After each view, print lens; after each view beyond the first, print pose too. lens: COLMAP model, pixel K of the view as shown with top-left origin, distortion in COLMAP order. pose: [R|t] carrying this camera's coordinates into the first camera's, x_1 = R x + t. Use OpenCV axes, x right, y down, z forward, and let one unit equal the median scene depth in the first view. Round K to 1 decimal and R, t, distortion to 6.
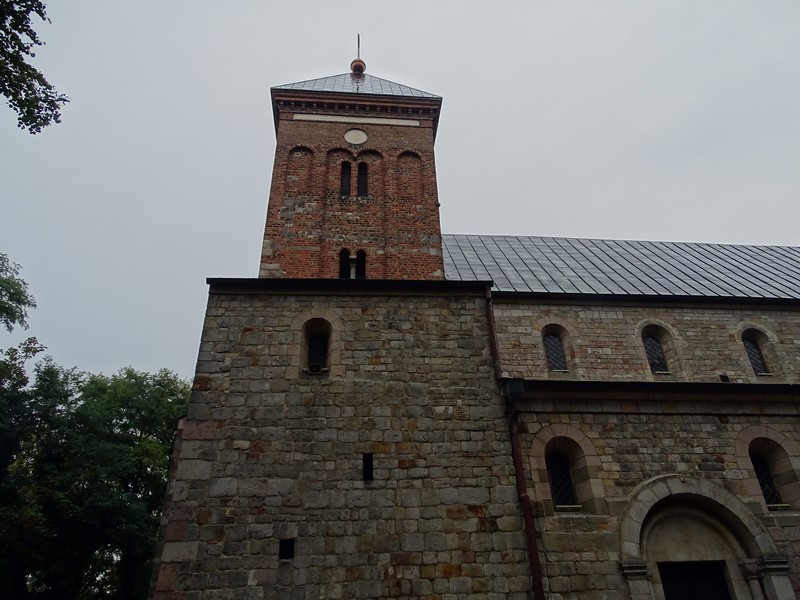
lens RADIAL K [[571.7, 0, 400.0], [0, 571.7, 300.0], [0, 0, 1]] dist [0.005753, 0.000291]
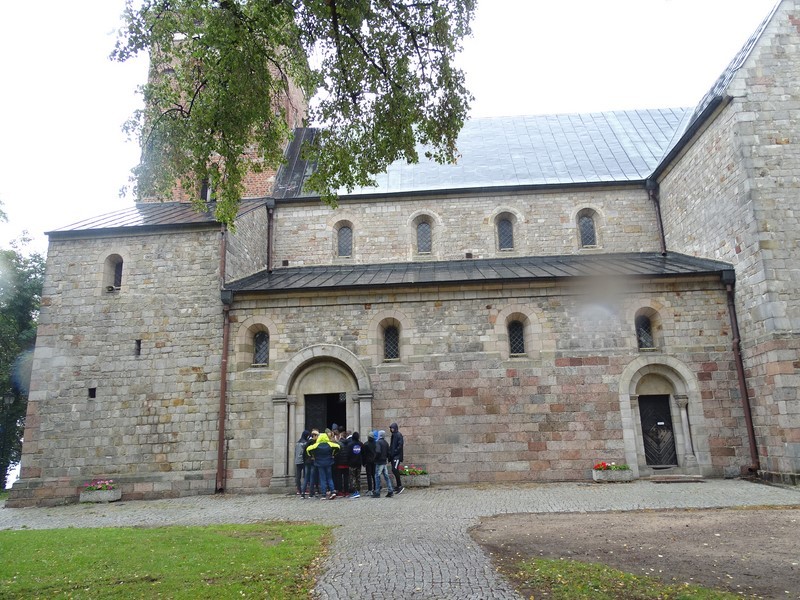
lens RADIAL K [[590.6, 0, 404.6], [0, 590.6, 295.8], [0, 0, 1]] dist [0.002097, -0.000897]
pose [[0.989291, -0.041760, -0.139856, 0.943056], [0.083583, 0.947615, 0.308286, -0.318953], [0.119656, -0.316674, 0.940957, -0.498178]]
